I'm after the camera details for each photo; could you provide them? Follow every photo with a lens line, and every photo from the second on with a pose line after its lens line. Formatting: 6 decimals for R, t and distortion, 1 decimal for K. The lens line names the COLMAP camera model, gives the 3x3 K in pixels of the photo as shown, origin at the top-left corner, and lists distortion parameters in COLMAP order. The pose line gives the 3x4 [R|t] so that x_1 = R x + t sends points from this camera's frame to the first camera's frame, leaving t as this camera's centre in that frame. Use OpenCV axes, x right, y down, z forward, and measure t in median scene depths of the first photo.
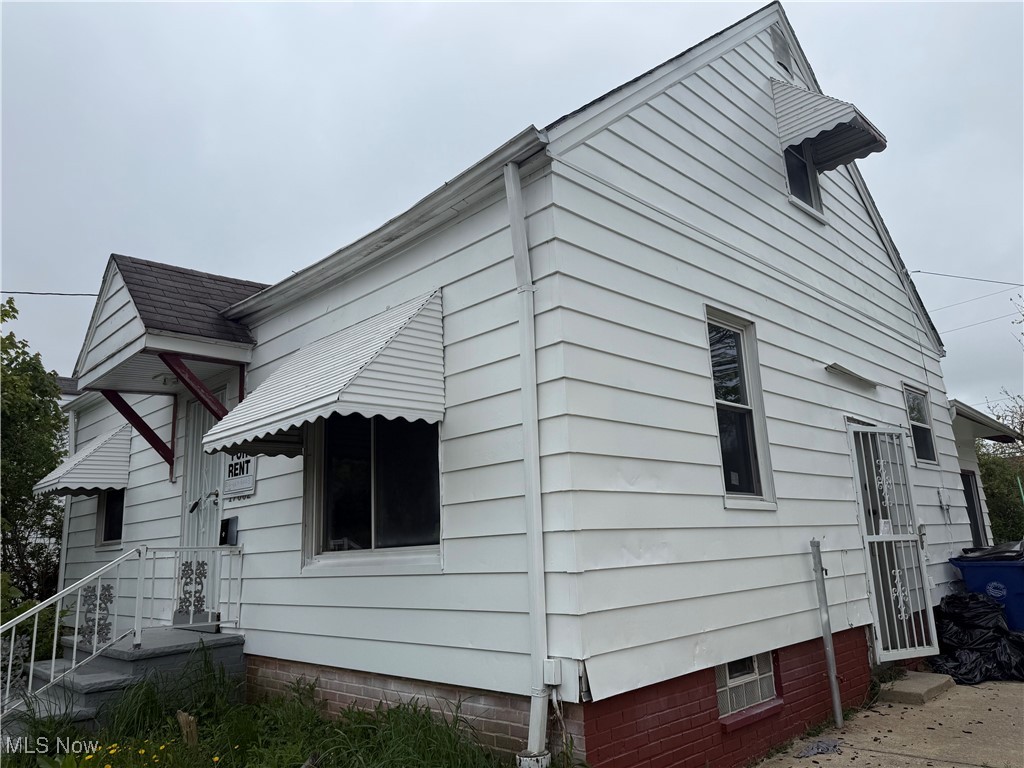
lens RADIAL K [[707.7, 0, 512.0], [0, 707.7, 384.0], [0, 0, 1]] dist [0.028693, -0.005304]
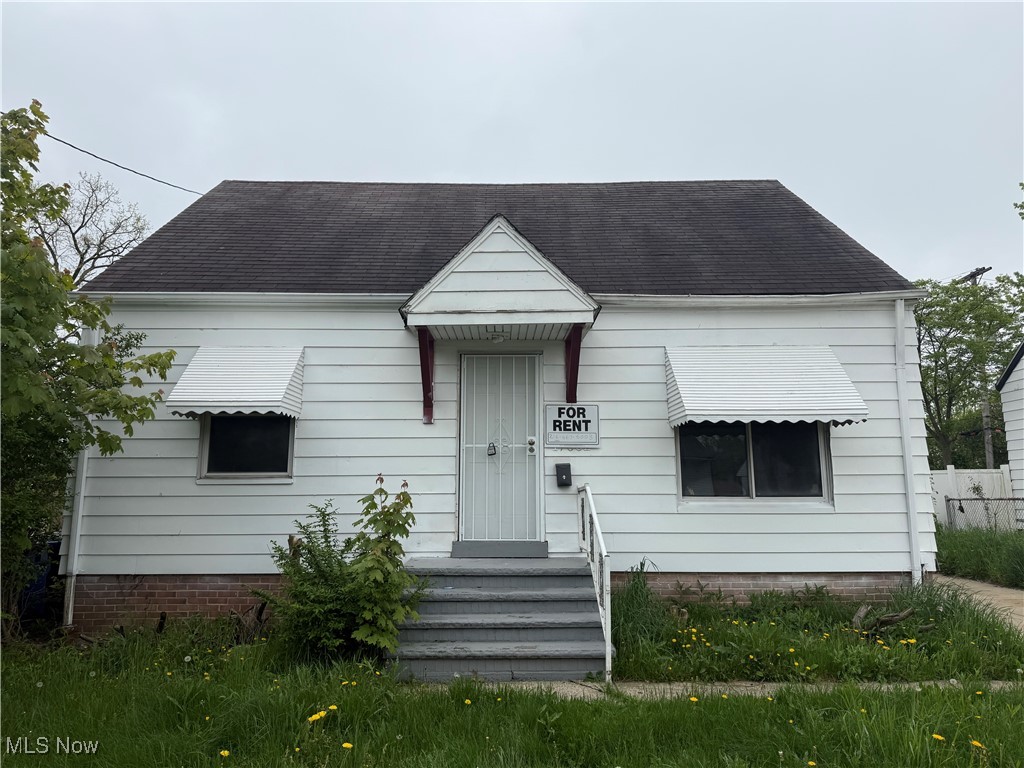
lens RADIAL K [[707.7, 0, 512.0], [0, 707.7, 384.0], [0, 0, 1]] dist [0.028693, -0.005304]
pose [[0.695963, 0.156973, 0.700710, -1.558228], [-0.185994, 0.981919, -0.035236, 0.132245], [-0.693571, -0.105804, 0.712576, 0.260729]]
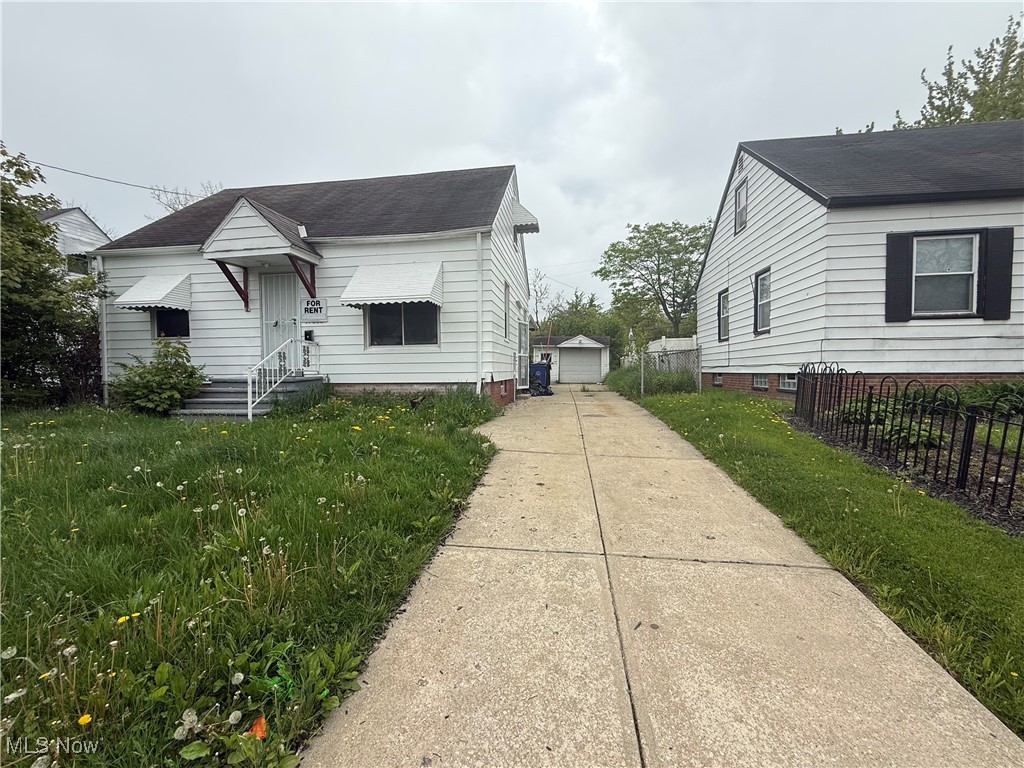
lens RADIAL K [[407.7, 0, 512.0], [0, 407.7, 384.0], [0, 0, 1]] dist [0.001376, 0.000017]
pose [[0.795411, 0.017377, 0.605821, -0.798965], [-0.159825, 0.970220, 0.182013, 0.005949], [-0.584617, -0.241601, 0.774501, -0.584437]]
